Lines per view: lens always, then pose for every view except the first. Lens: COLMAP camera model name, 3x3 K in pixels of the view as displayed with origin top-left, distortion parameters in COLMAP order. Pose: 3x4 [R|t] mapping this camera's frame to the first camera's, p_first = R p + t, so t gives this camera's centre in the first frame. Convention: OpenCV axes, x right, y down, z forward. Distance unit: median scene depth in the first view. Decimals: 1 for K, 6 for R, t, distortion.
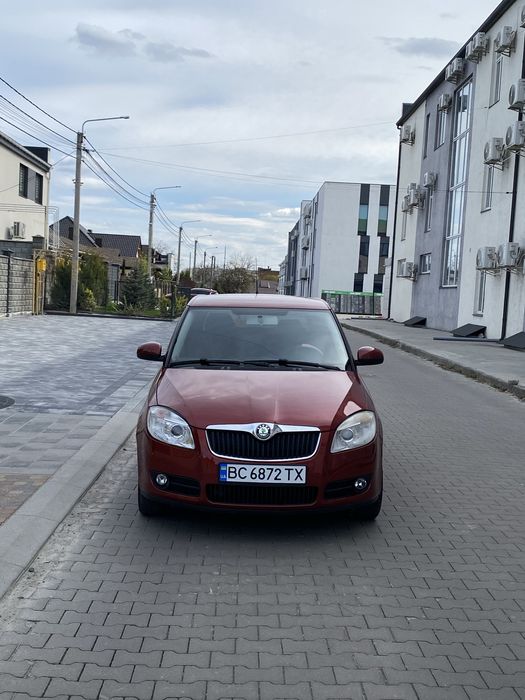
lens RADIAL K [[842.7, 0, 260.7], [0, 842.7, 346.5], [0, 0, 1]] dist [0.155980, -0.457137]
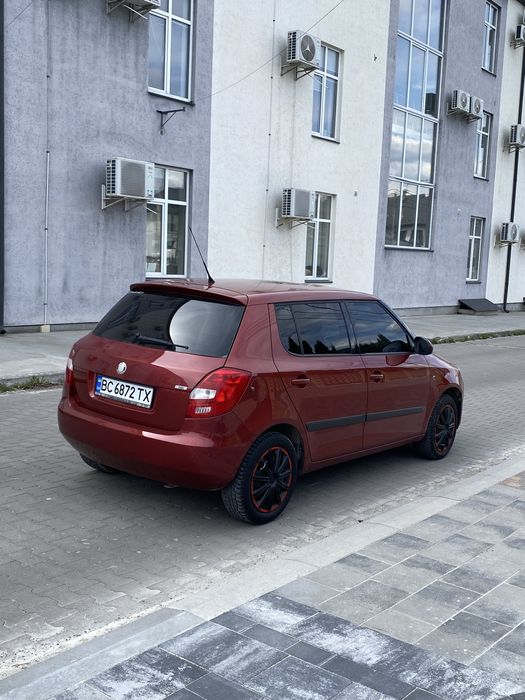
lens RADIAL K [[738.7, 0, 266.9], [0, 738.7, 340.5], [0, 0, 1]] dist [0.136883, -0.345659]
pose [[-0.765268, -0.145649, 0.627018, -0.564399], [-0.041970, 0.983283, 0.177182, -0.157139], [-0.642342, 0.109276, -0.758588, 1.824747]]
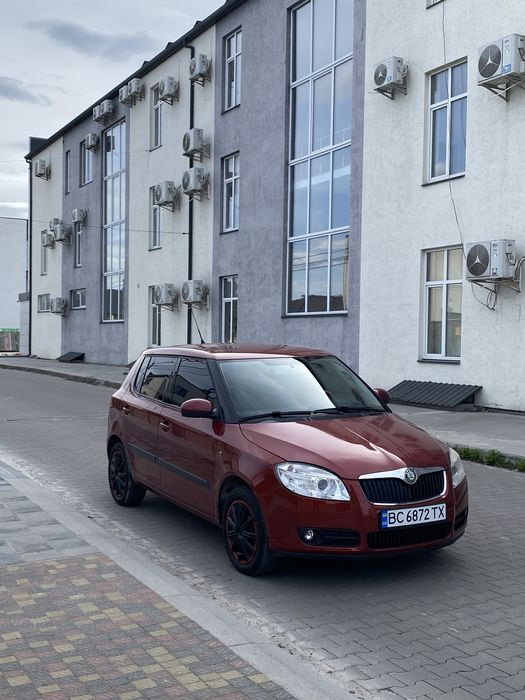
lens RADIAL K [[842.7, 0, 260.7], [0, 842.7, 346.5], [0, 0, 1]] dist [0.155980, -0.457137]
pose [[0.884472, -0.045174, 0.464401, -0.510948], [0.062383, 0.997815, -0.021751, -0.039613], [-0.462404, 0.048209, 0.885358, 0.100423]]
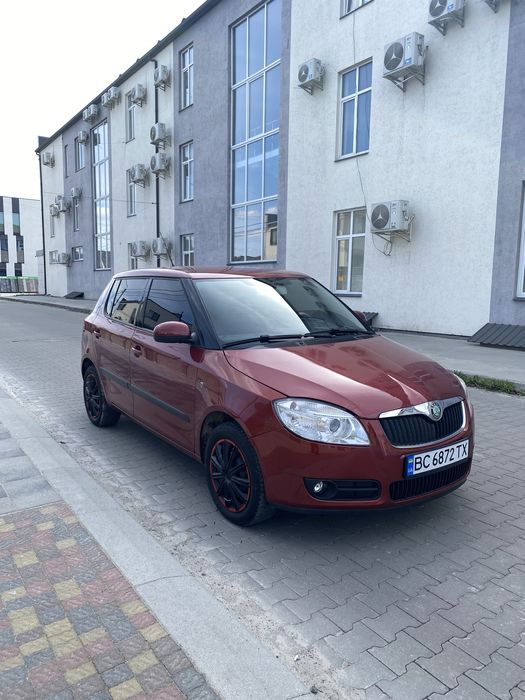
lens RADIAL K [[530.8, 0, 266.7], [0, 530.8, 353.2], [0, 0, 1]] dist [0.039985, -0.035861]
pose [[0.825262, -0.110170, 0.553900, -0.349765], [0.064100, 0.992723, 0.101947, -0.022003], [-0.561101, -0.048628, 0.826318, 0.497351]]
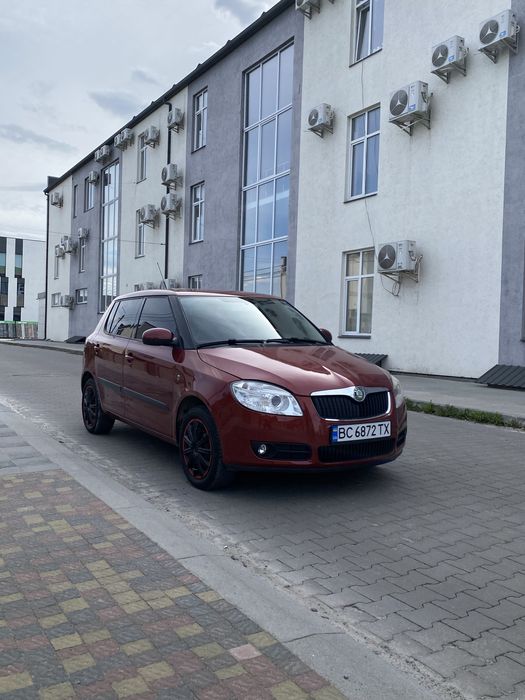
lens RADIAL K [[598.8, 0, 257.9], [0, 598.8, 342.9], [0, 0, 1]] dist [0.110896, -0.225516]
pose [[0.852992, -0.032483, 0.520912, -0.408882], [0.048184, 0.998700, -0.016624, 0.031231], [-0.519694, 0.039280, 0.853449, 0.301004]]
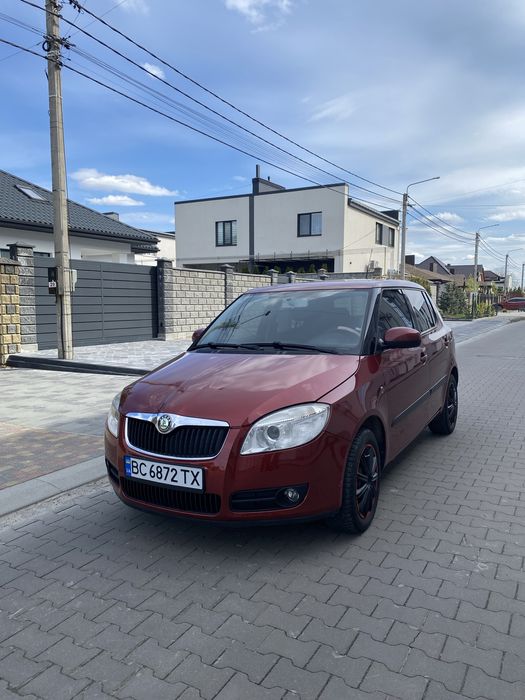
lens RADIAL K [[530.8, 0, 266.7], [0, 530.8, 353.2], [0, 0, 1]] dist [0.039985, -0.035861]
pose [[0.856202, -0.001871, -0.516638, 0.291643], [0.012415, 0.999779, 0.016953, 0.016128], [0.516492, -0.020930, 0.856036, 0.459377]]
